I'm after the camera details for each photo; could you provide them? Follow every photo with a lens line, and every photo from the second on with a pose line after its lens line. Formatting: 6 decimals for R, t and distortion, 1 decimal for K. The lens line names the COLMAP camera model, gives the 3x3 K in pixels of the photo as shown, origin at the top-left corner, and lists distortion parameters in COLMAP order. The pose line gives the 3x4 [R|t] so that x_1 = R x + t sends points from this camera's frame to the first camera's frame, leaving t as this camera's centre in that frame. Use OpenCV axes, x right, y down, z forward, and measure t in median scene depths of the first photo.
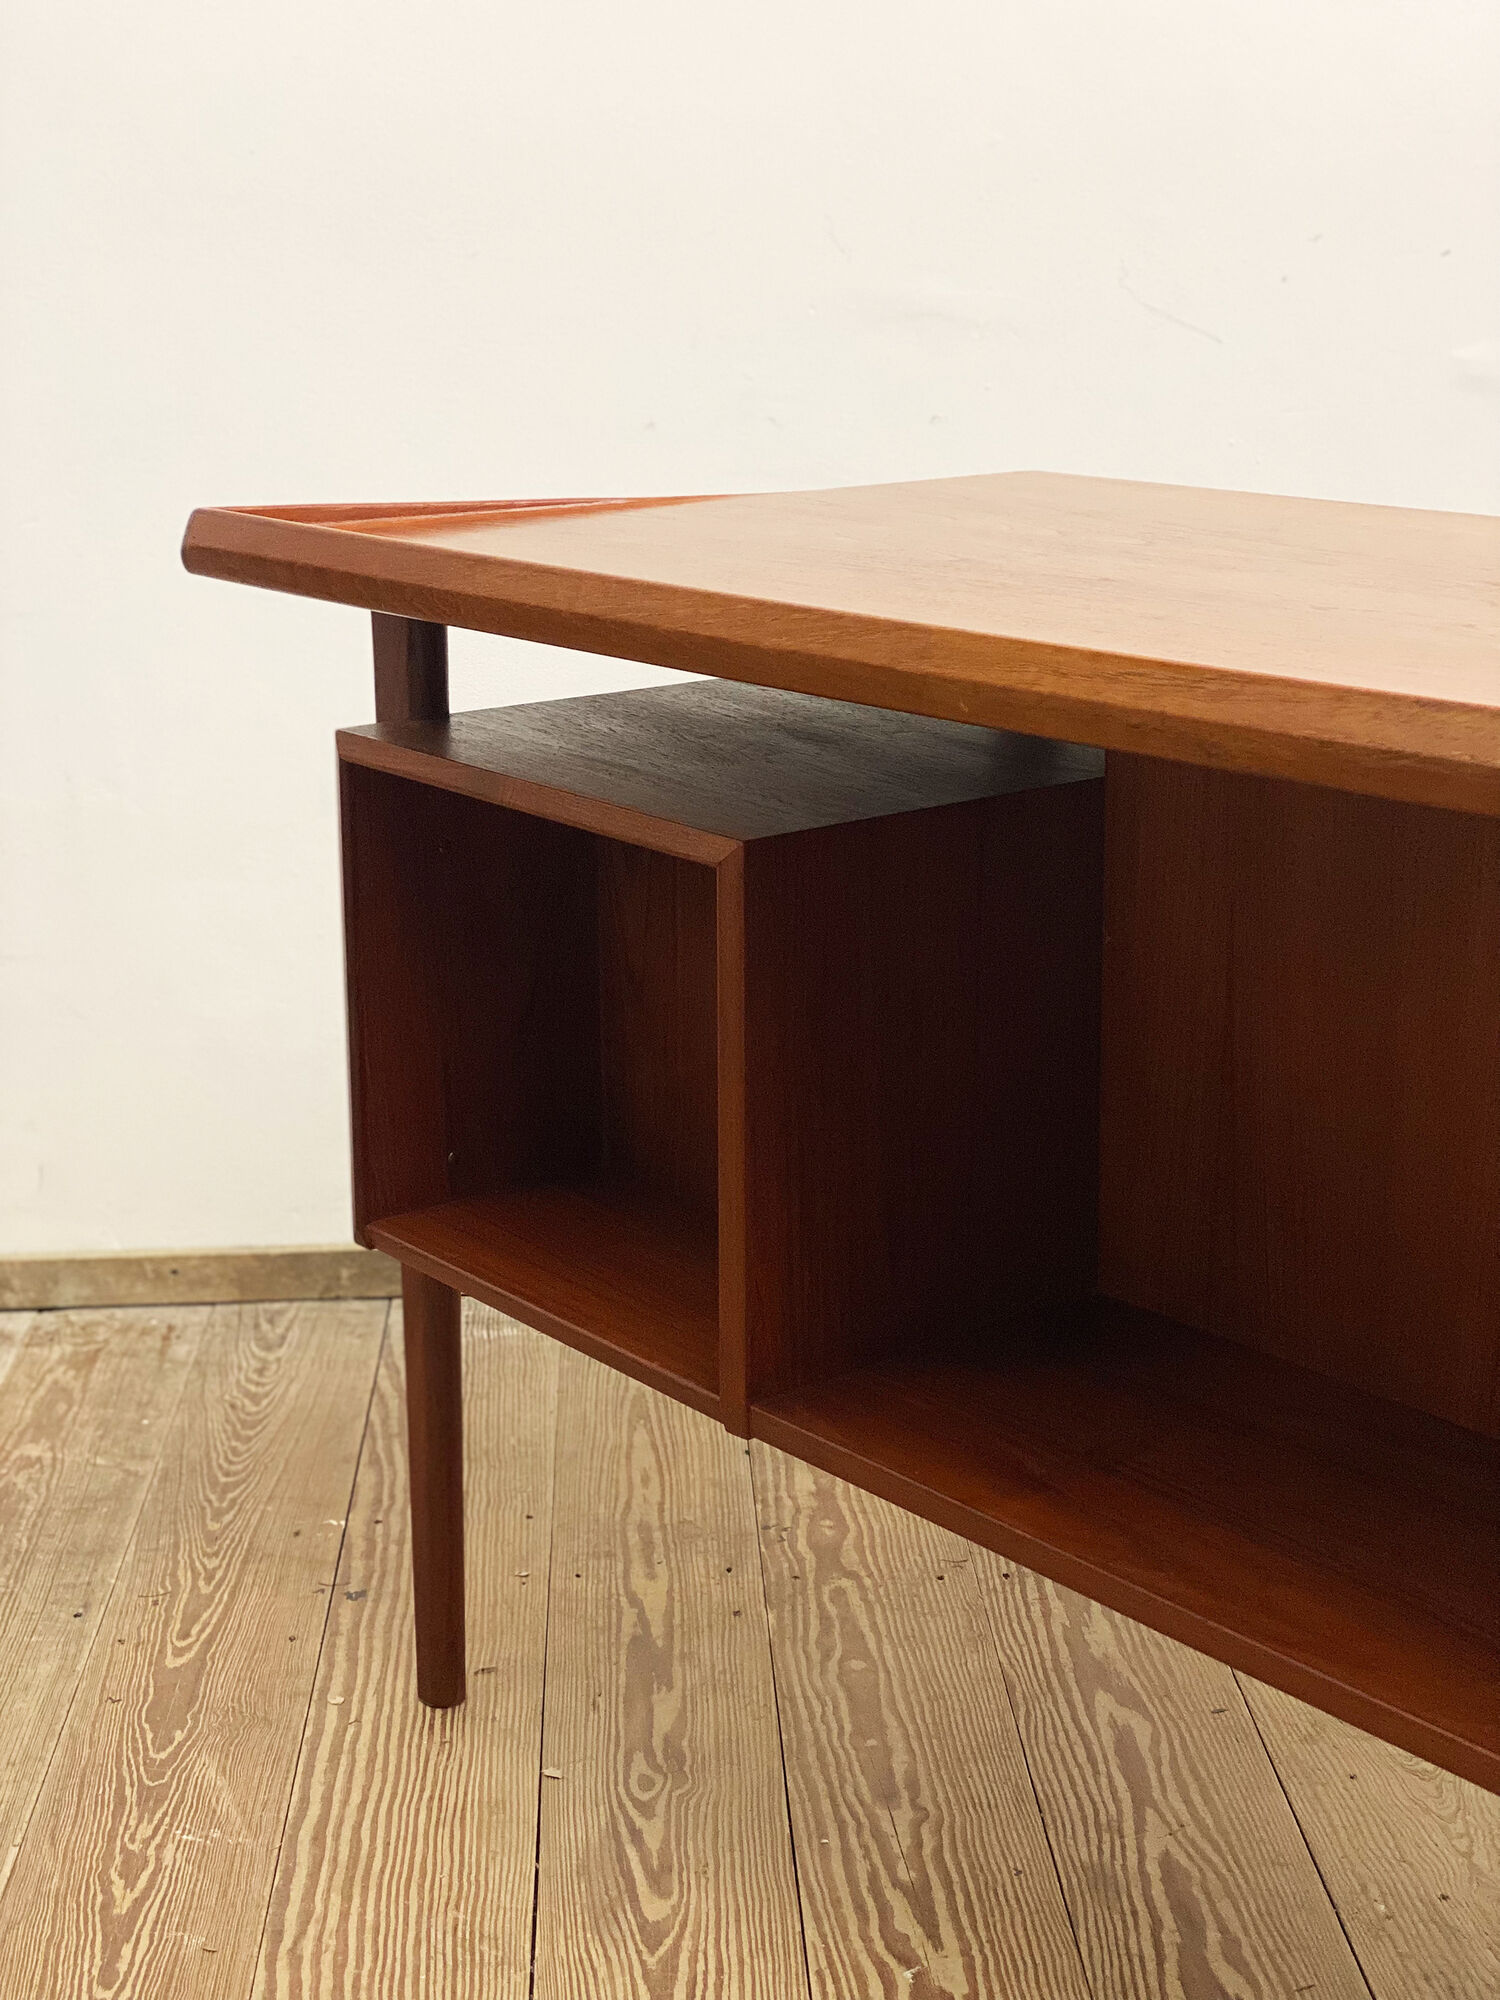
lens RADIAL K [[2925.6, 0, 750.0], [0, 2925.6, 1000.0], [0, 0, 1]] dist [0.164008, -0.510114]
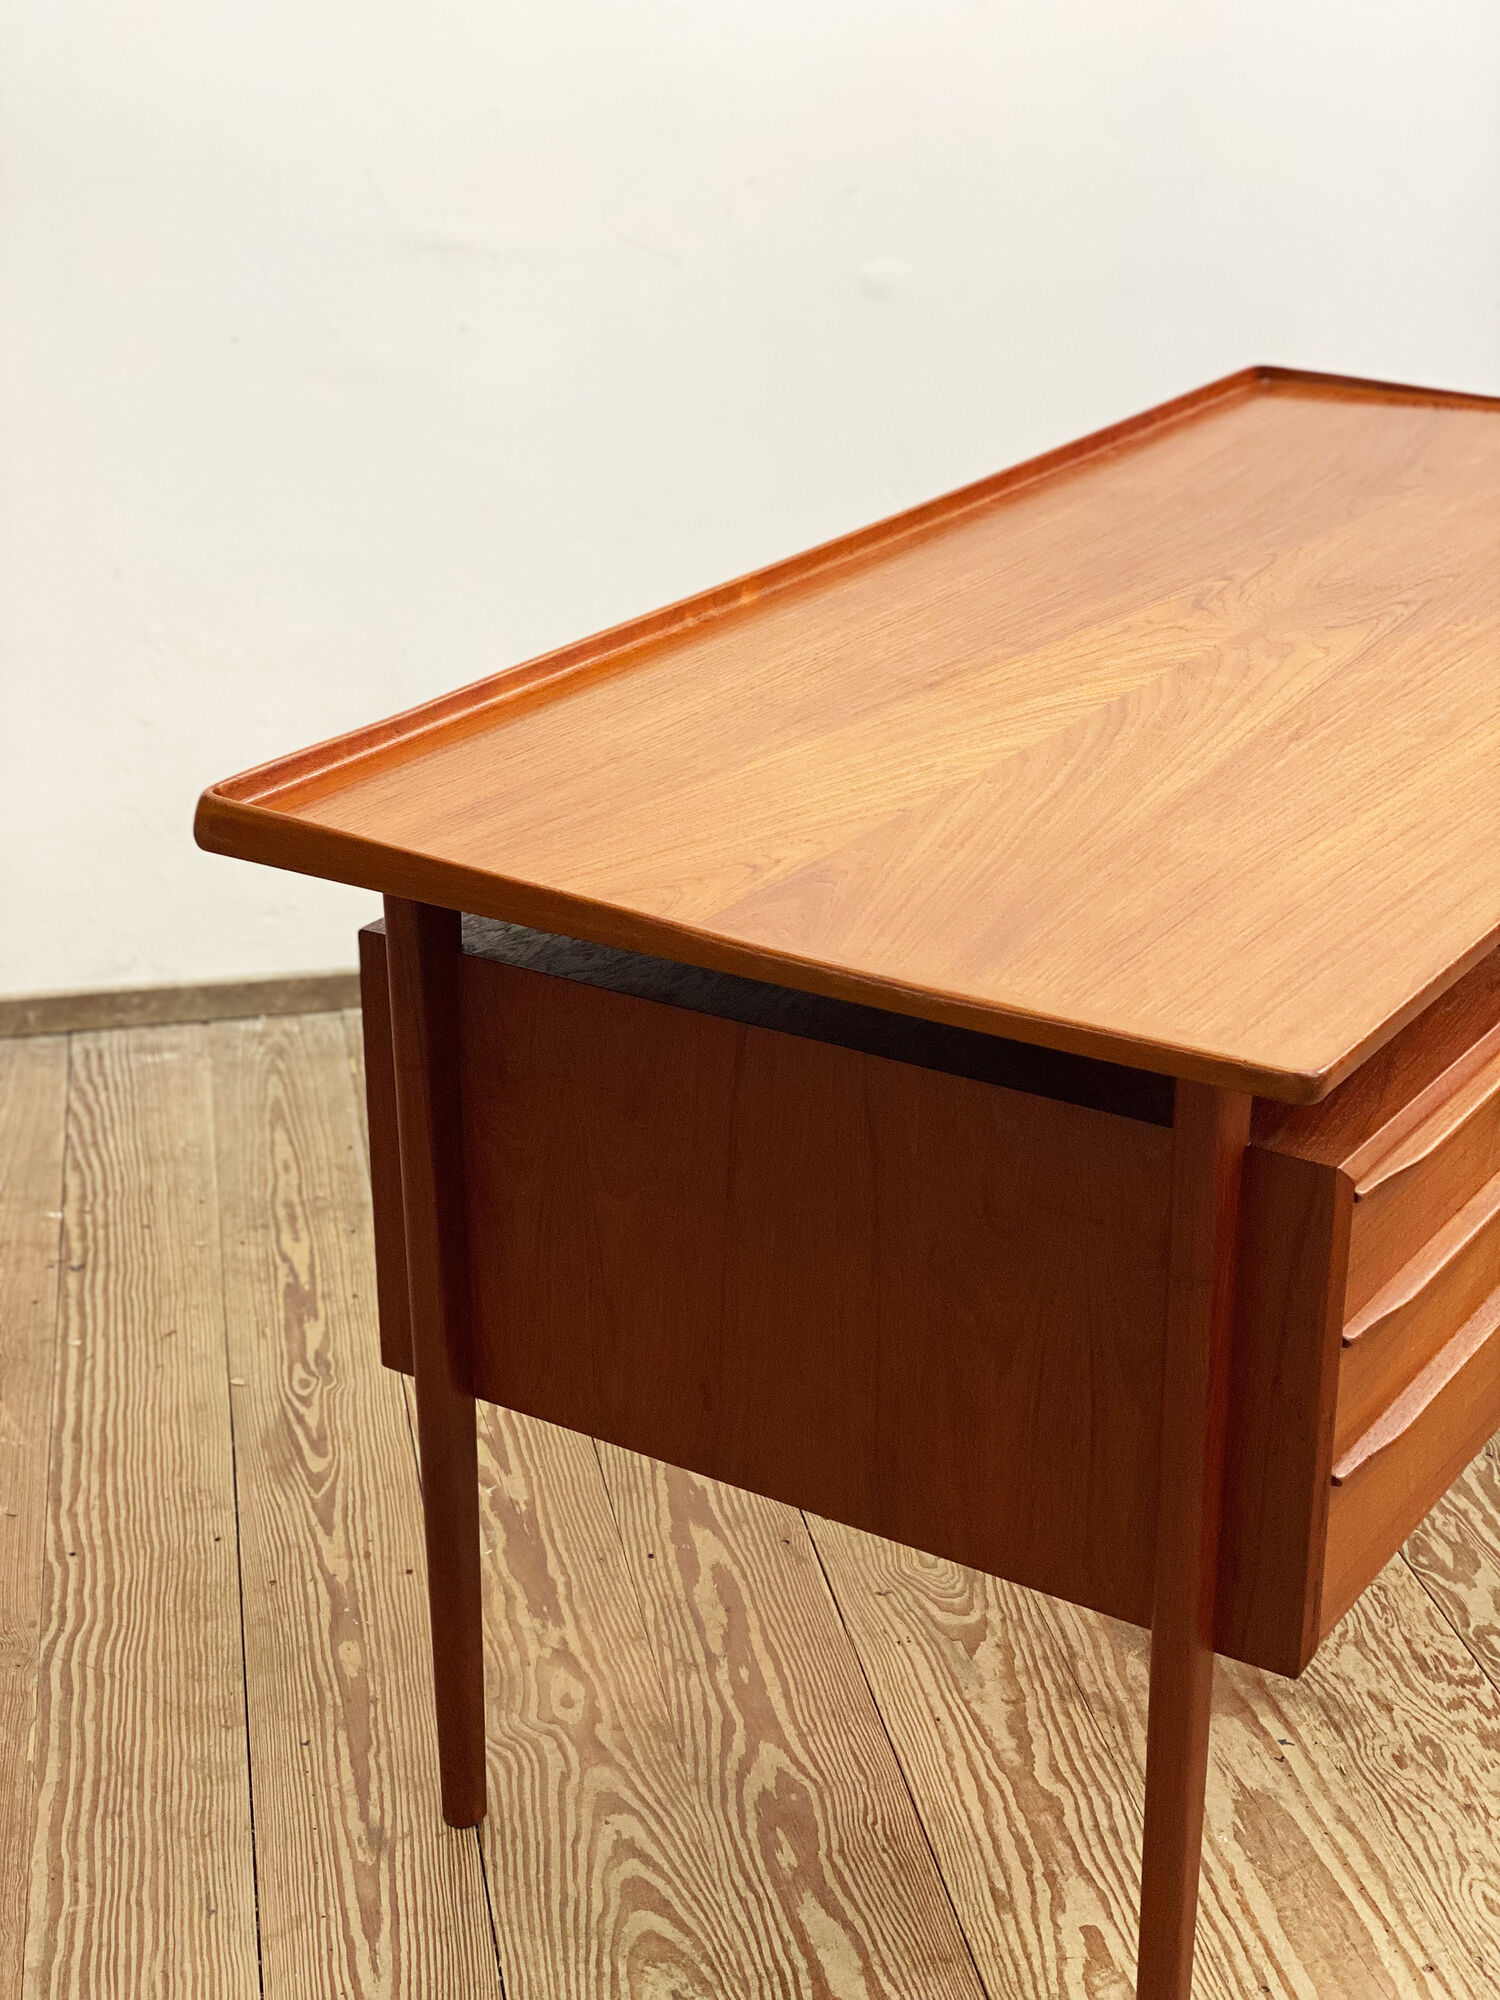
lens RADIAL K [[2925.6, 0, 750.0], [0, 2925.6, 1000.0], [0, 0, 1]] dist [0.164008, -0.510114]
pose [[0.989423, -0.054087, 0.134597, -0.003033], [0.035791, 0.990224, 0.134818, -0.103299], [-0.140573, -0.128574, 0.981686, -0.405420]]
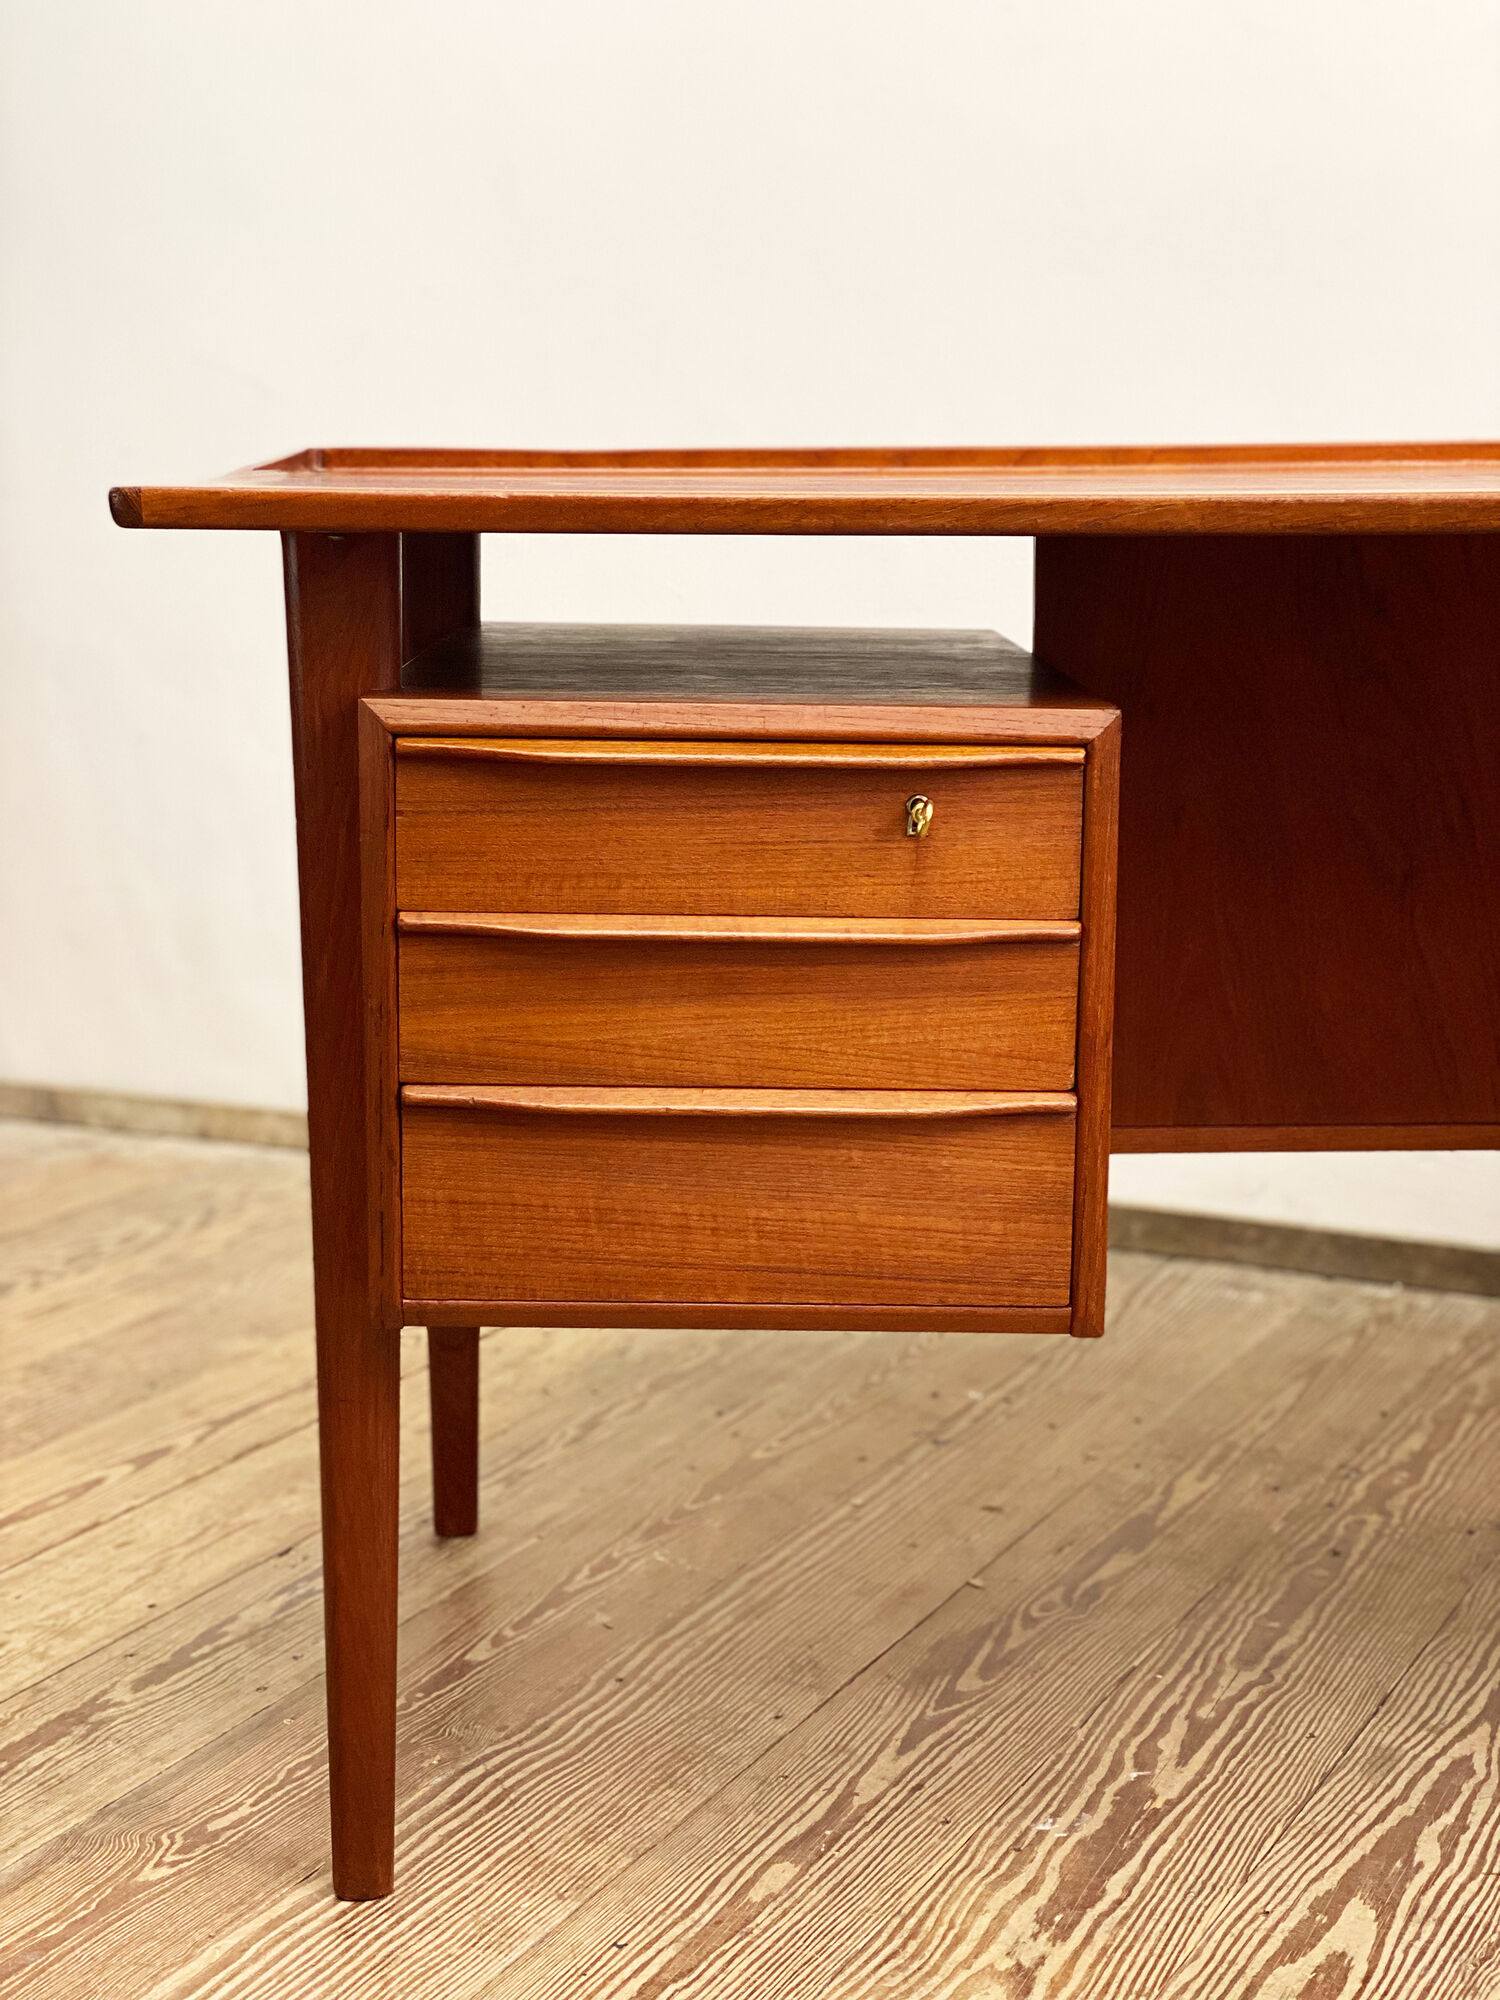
lens RADIAL K [[2925.6, 0, 750.0], [0, 2925.6, 1000.0], [0, 0, 1]] dist [0.164008, -0.510114]
pose [[0.862369, 0.096997, -0.496902, 0.375028], [-0.131649, 0.990675, -0.035092, 0.093996], [0.488865, 0.095679, 0.867097, -0.012619]]
